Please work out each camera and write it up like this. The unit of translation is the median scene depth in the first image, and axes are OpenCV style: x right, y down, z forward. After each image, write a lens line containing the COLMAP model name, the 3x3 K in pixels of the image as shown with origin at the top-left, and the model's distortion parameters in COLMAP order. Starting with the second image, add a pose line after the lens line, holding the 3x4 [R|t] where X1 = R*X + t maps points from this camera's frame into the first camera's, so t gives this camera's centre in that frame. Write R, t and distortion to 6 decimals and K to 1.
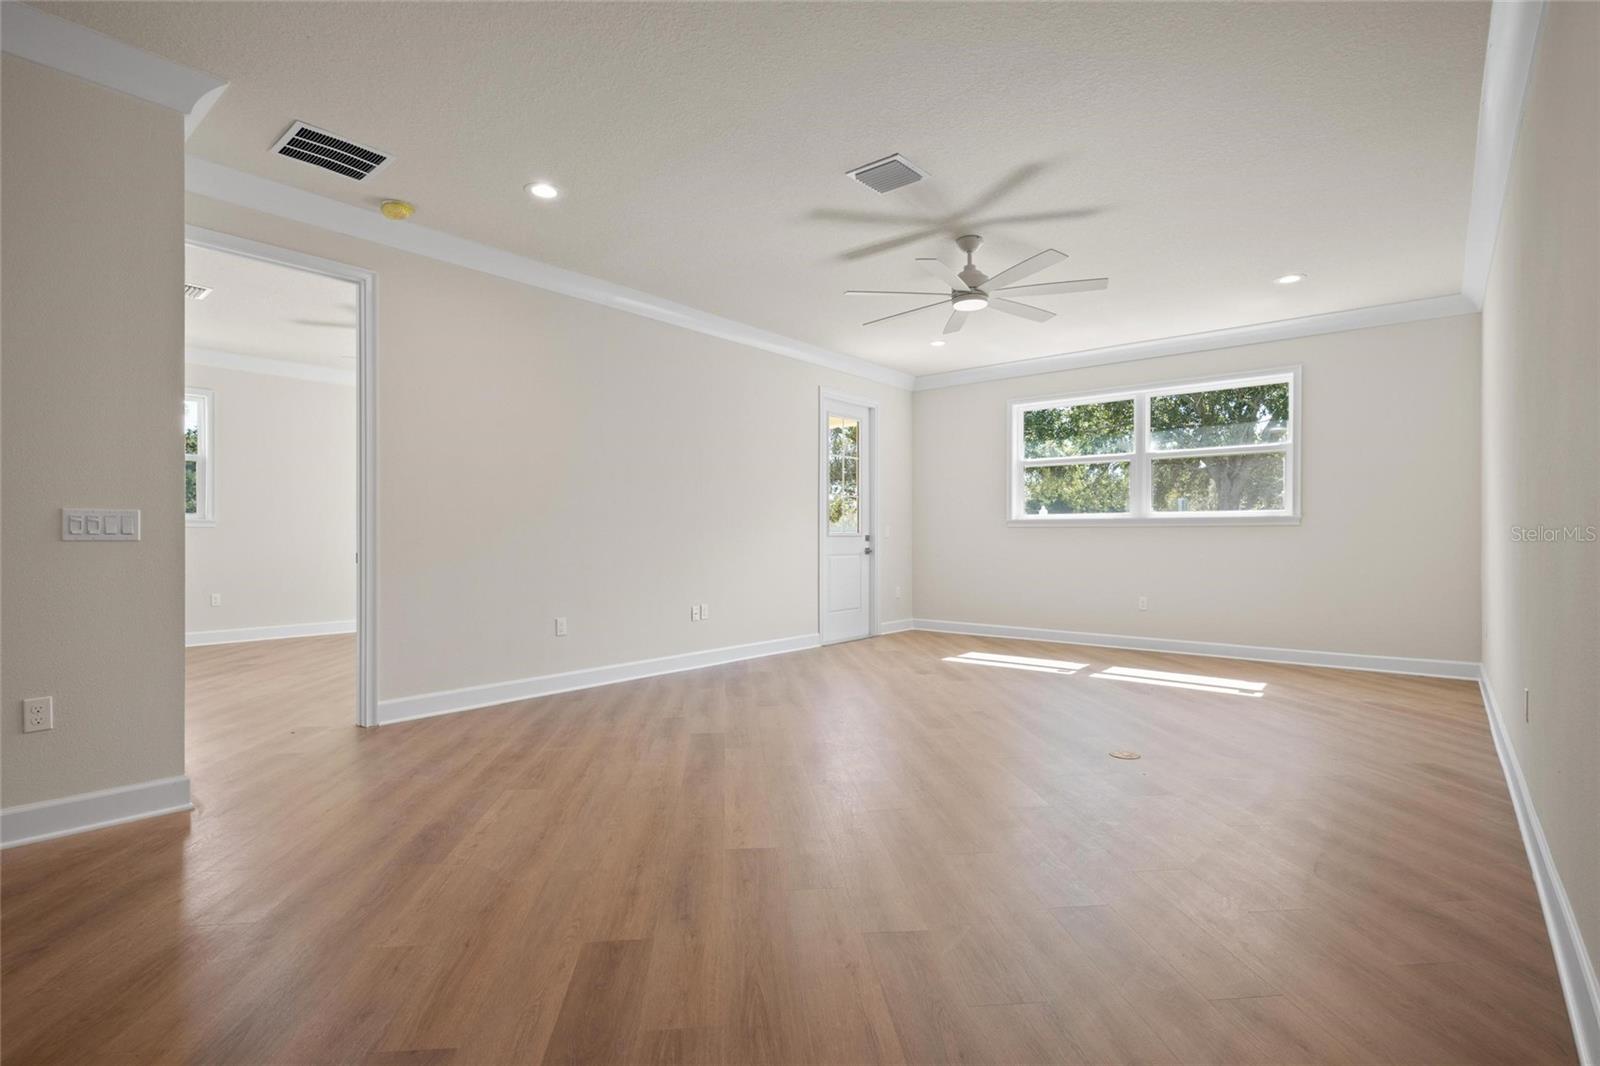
lens RADIAL K [[749.8, 0, 804.7], [0, 749.8, 532.3], [0, 0, 1]] dist [0.000176, -0.000591]
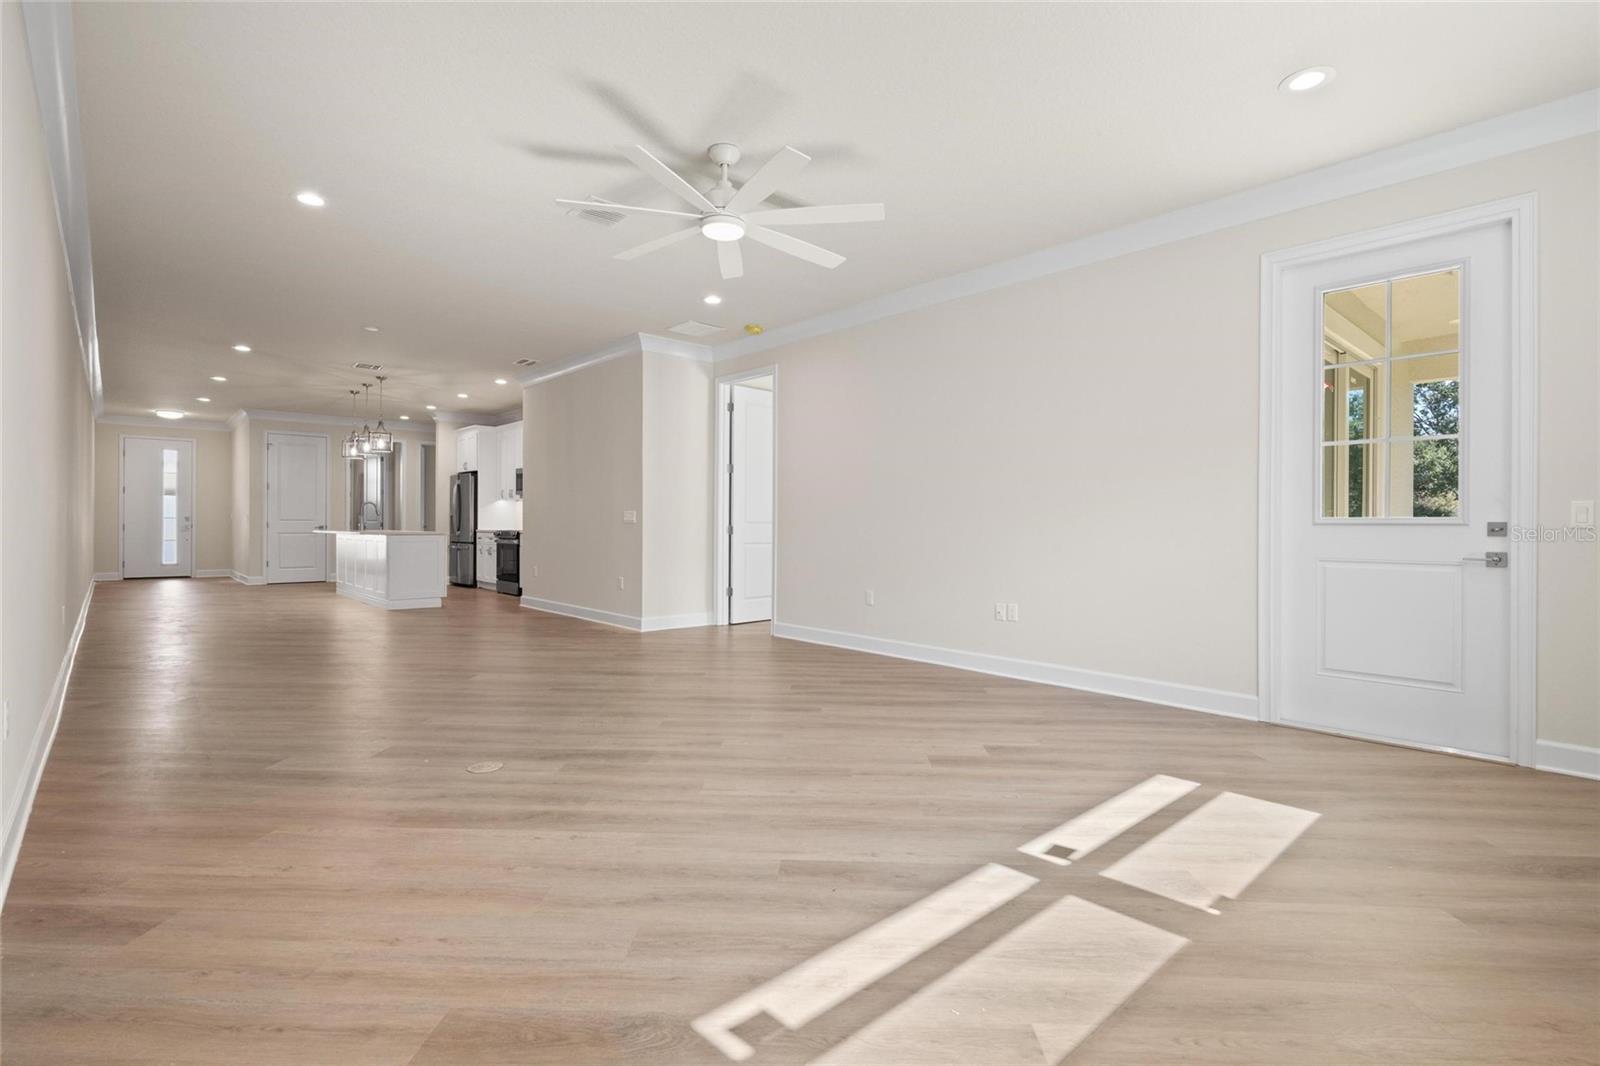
lens RADIAL K [[749.8, 0, 799.6], [0, 749.8, 526.5], [0, 0, 1]] dist [0.000176, -0.000591]
pose [[-0.129206, 0.005645, -0.991602, 0.561411], [0.002632, 0.999982, 0.005350, 0.002983], [0.991614, -0.001919, -0.129218, 0.662370]]
